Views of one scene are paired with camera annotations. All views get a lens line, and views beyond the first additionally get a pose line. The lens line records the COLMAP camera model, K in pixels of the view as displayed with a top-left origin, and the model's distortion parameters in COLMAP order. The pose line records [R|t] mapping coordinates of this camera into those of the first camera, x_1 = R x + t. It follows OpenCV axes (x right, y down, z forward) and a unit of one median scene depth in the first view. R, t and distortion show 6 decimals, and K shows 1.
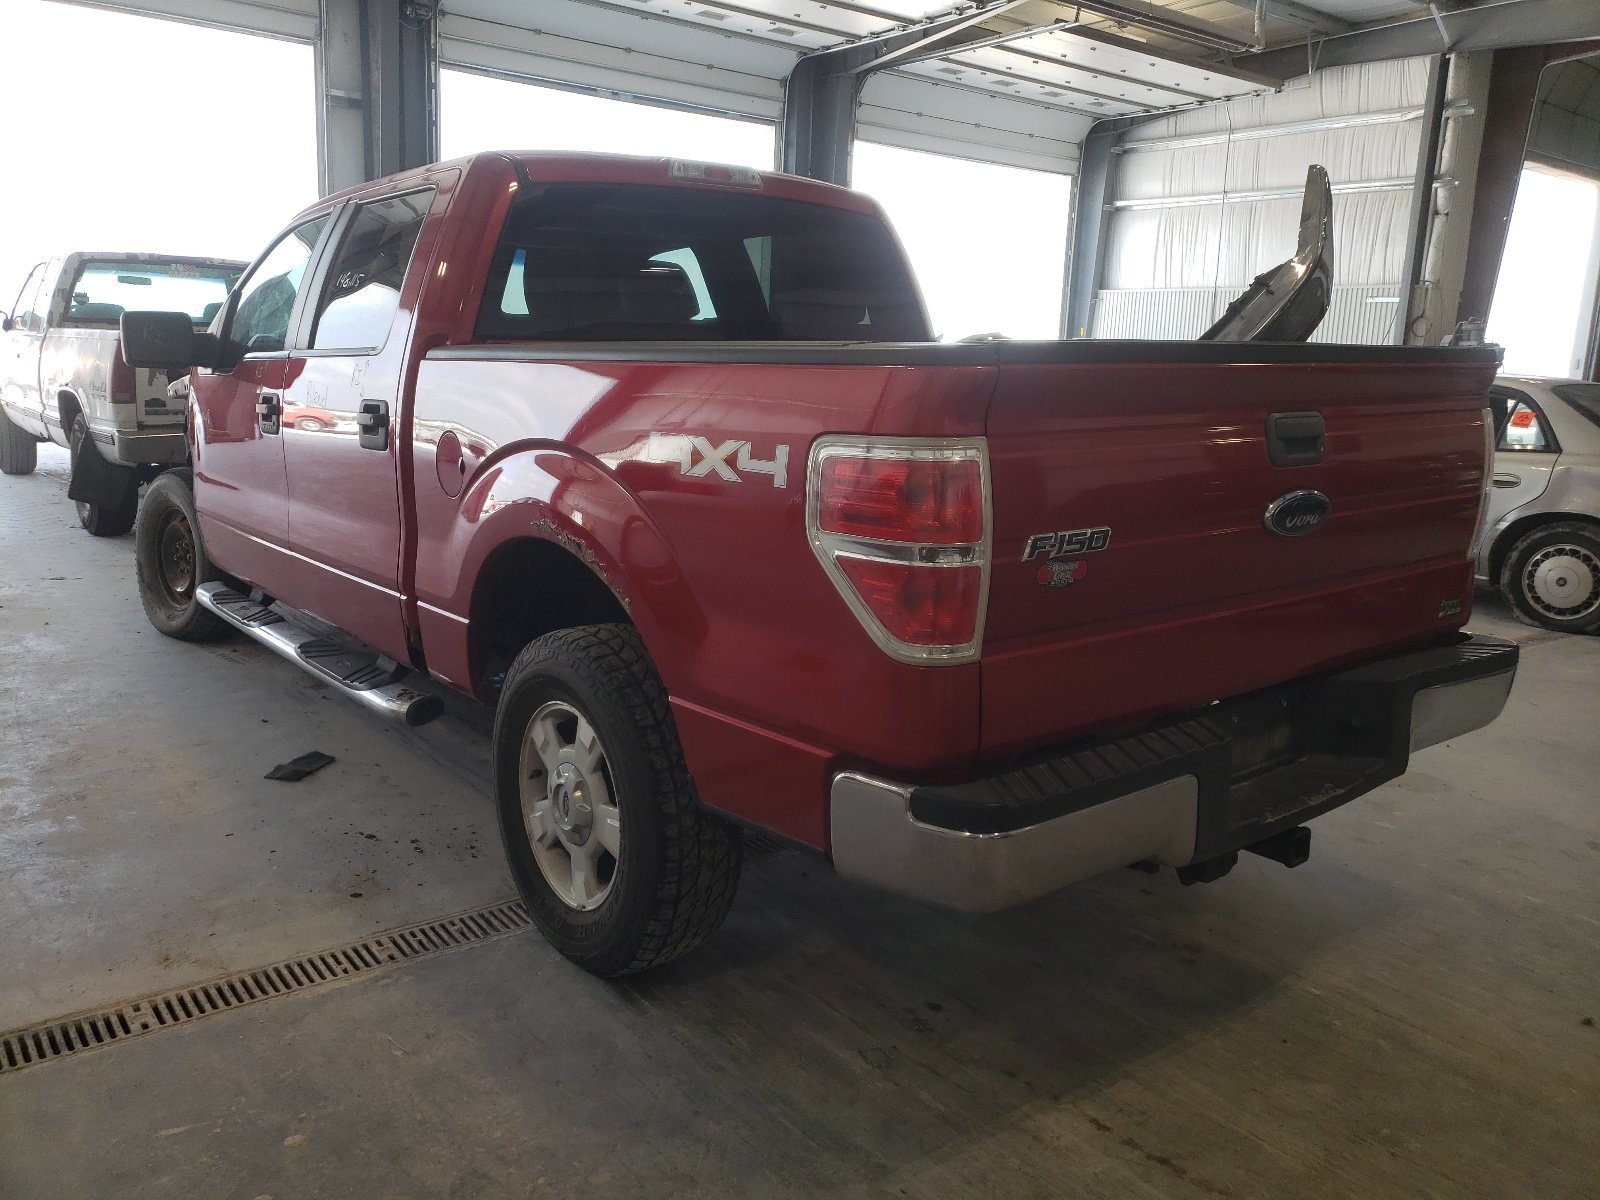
lens RADIAL K [[1259.4, 0, 800.0], [0, 1259.4, 600.0], [0, 0, 1]] dist [0.012804, 0.015786]
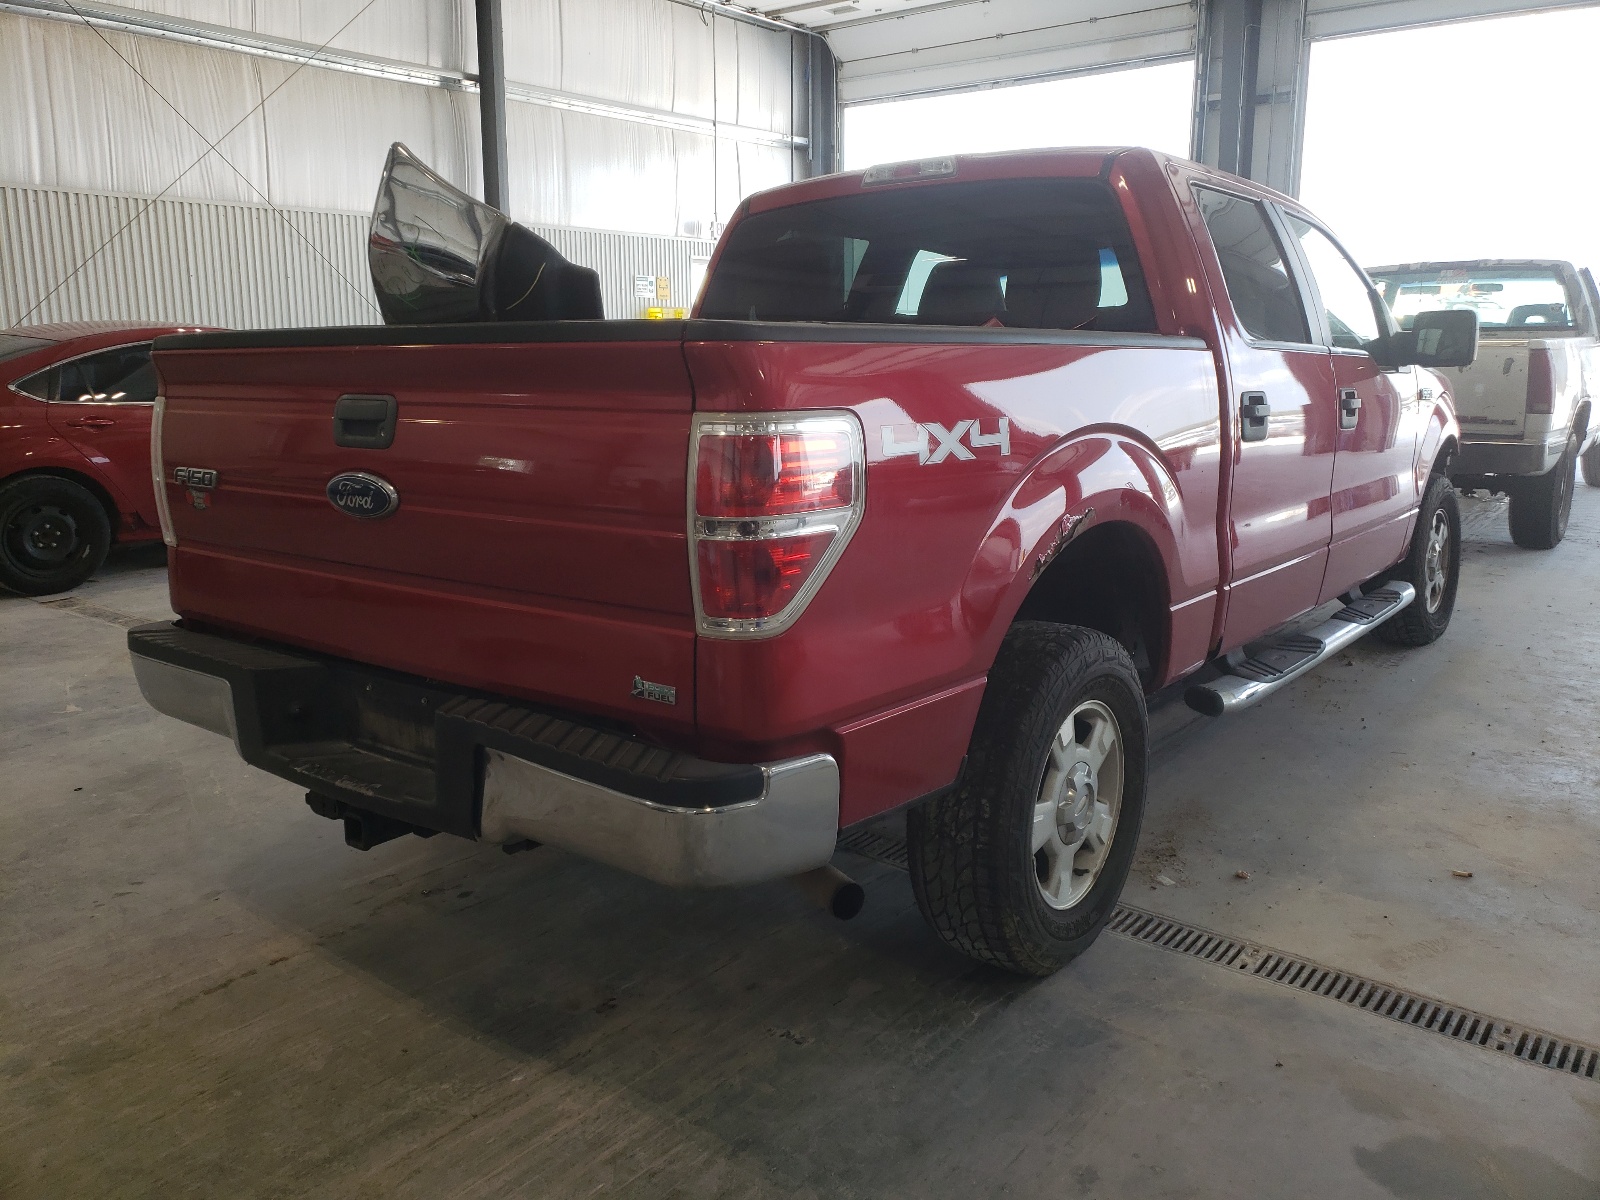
lens RADIAL K [[1267.7, 0, 800.0], [0, 1267.7, 600.0], [0, 0, 1]] dist [-0.011149, -0.004157]
pose [[0.225193, 0.161993, -0.960753, 0.917380], [-0.176652, 0.976527, 0.123246, -0.101774], [0.958166, 0.141965, 0.248523, 0.708777]]
